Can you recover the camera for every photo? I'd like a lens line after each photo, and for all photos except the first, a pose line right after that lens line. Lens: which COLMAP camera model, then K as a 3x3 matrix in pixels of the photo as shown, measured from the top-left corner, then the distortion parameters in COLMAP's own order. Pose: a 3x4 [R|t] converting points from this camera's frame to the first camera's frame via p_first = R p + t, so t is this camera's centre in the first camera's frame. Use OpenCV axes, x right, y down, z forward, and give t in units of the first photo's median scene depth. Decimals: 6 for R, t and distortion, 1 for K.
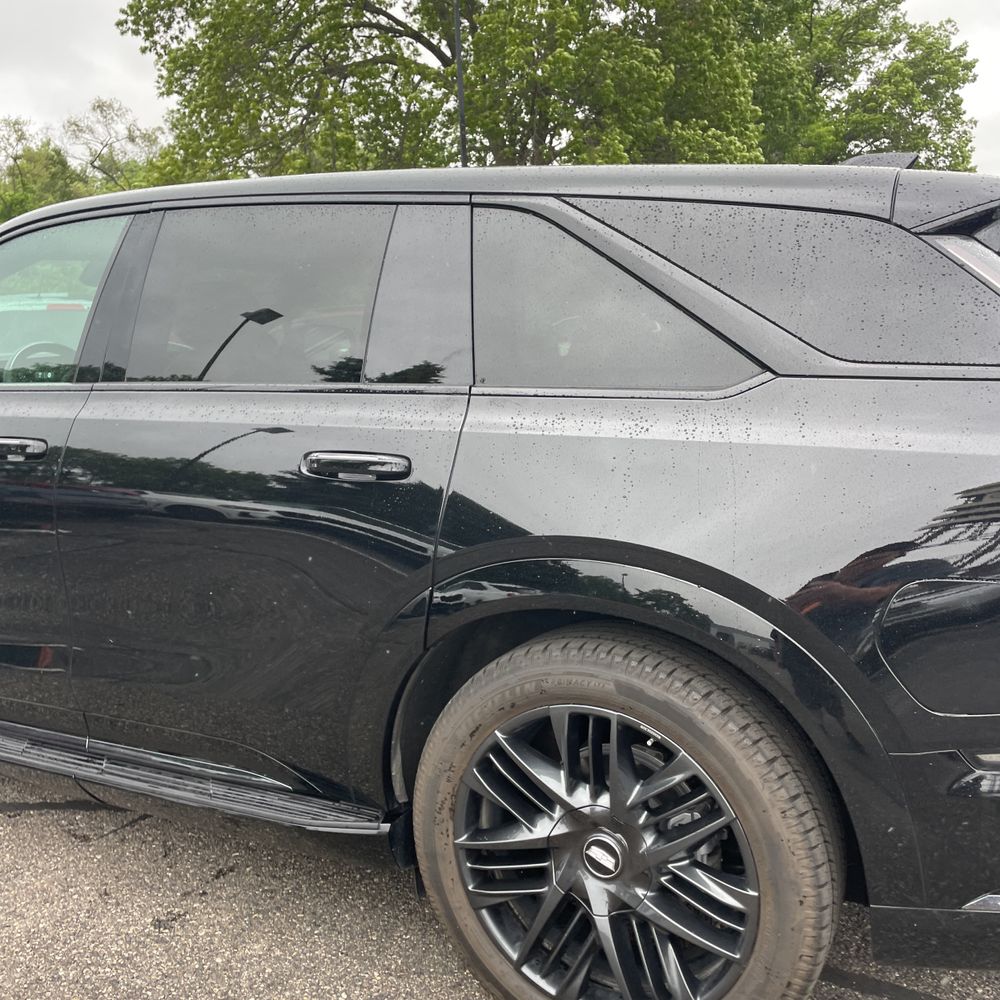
lens RADIAL K [[1002.5, 0, 497.8], [0, 1002.5, 491.9], [0, 0, 1]] dist [0.112379, -0.167827]
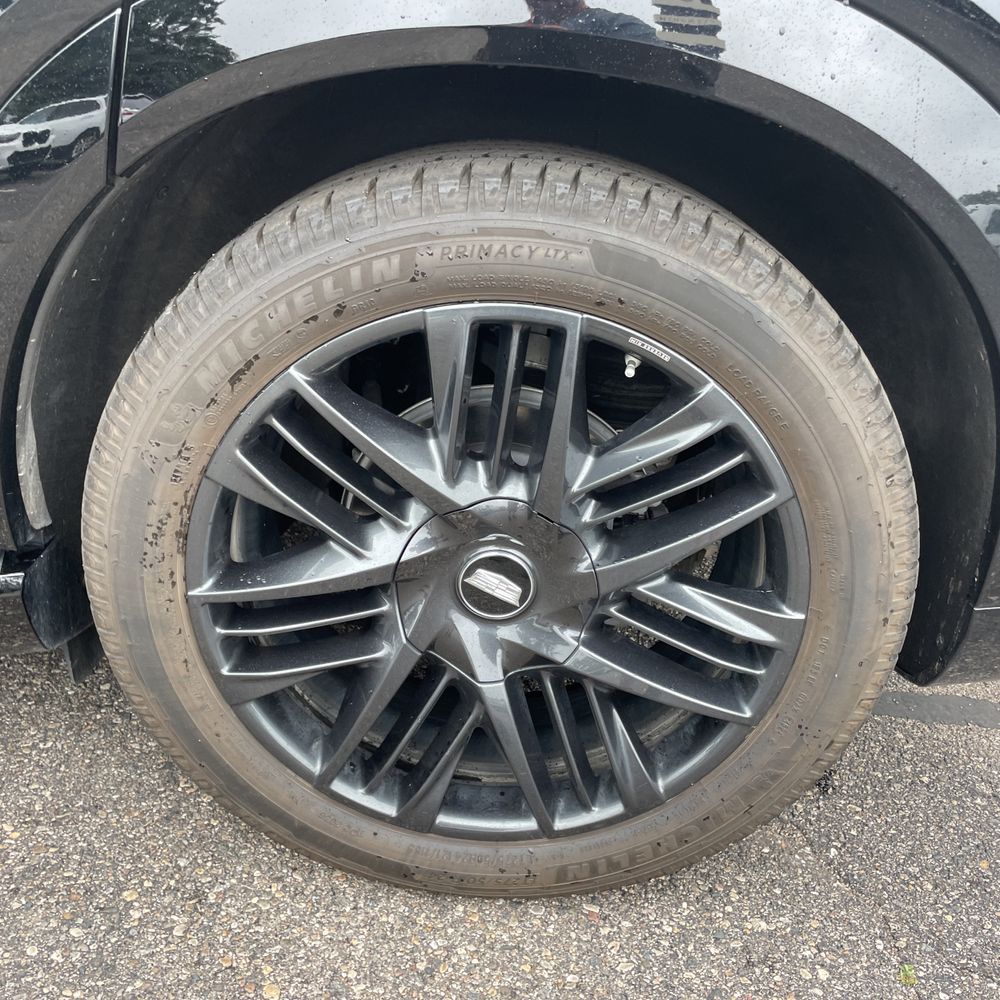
lens RADIAL K [[1002.5, 0, 497.8], [0, 1002.5, 491.9], [0, 0, 1]] dist [0.112379, -0.167827]
pose [[0.888827, -0.095655, 0.448148, -0.133328], [-0.050351, 0.951663, 0.302990, 0.148501], [-0.455468, -0.291870, 0.841047, 0.560928]]
